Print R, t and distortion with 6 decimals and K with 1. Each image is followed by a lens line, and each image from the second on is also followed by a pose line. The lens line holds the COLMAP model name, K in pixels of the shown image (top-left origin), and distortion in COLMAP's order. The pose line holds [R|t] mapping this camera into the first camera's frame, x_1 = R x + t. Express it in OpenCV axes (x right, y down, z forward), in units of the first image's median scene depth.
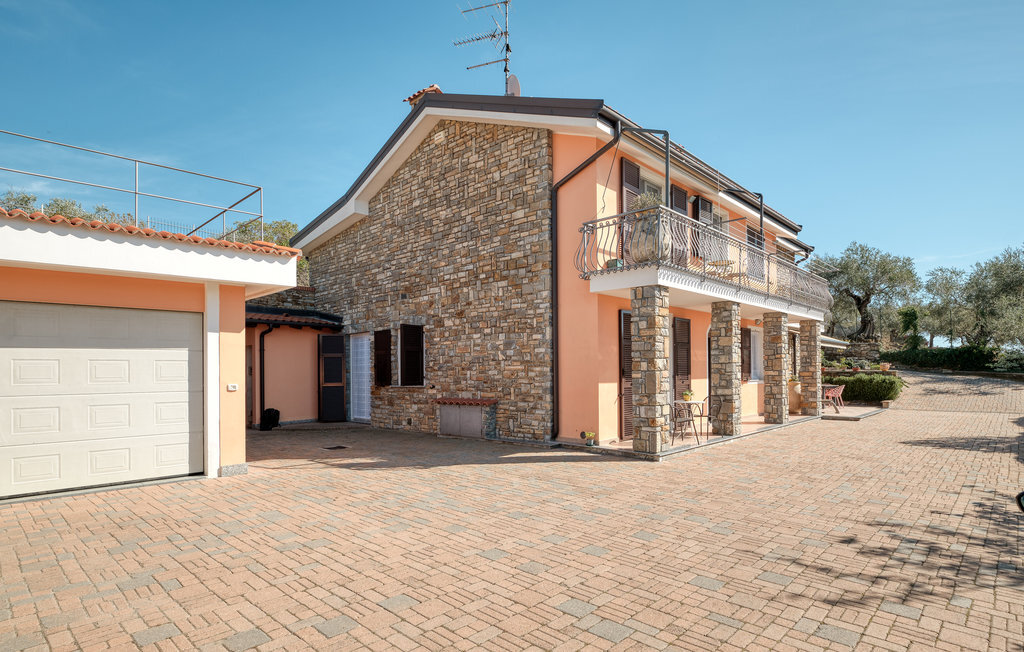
lens RADIAL K [[532.7, 0, 498.6], [0, 532.7, 370.7], [0, 0, 1]] dist [0.002633, 0.000210]
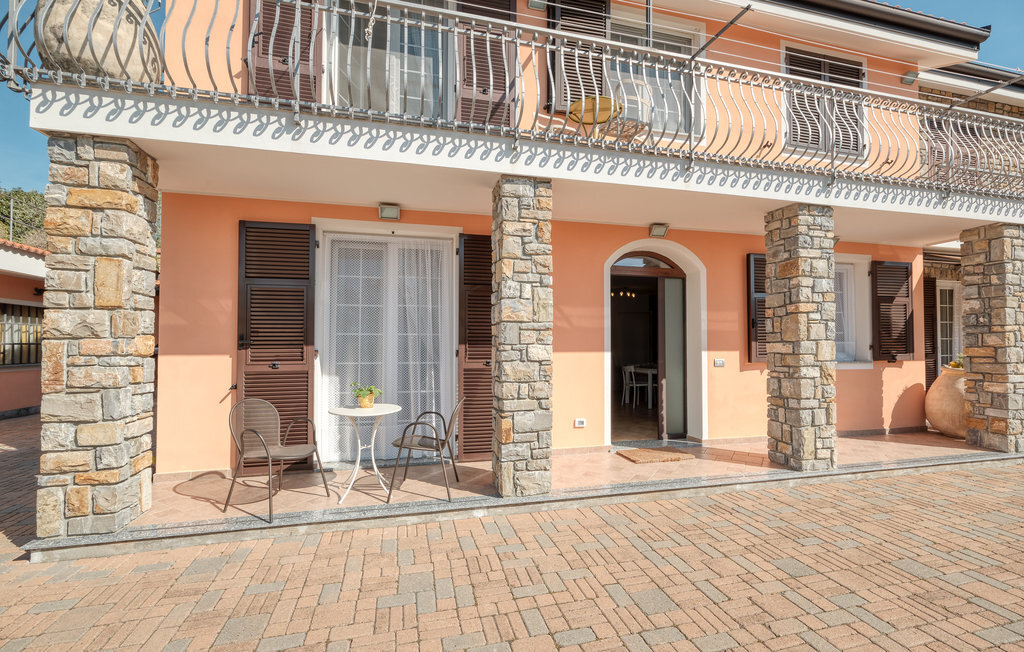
lens RADIAL K [[457.6, 0, 512.0], [0, 457.6, 322.0], [0, 0, 1]] dist [-0.001279, 0.000943]
pose [[0.861361, -0.001119, -0.507993, 0.441557], [-0.012131, 0.999667, -0.022772, -0.004925], [0.507849, 0.025777, 0.861060, 0.489946]]
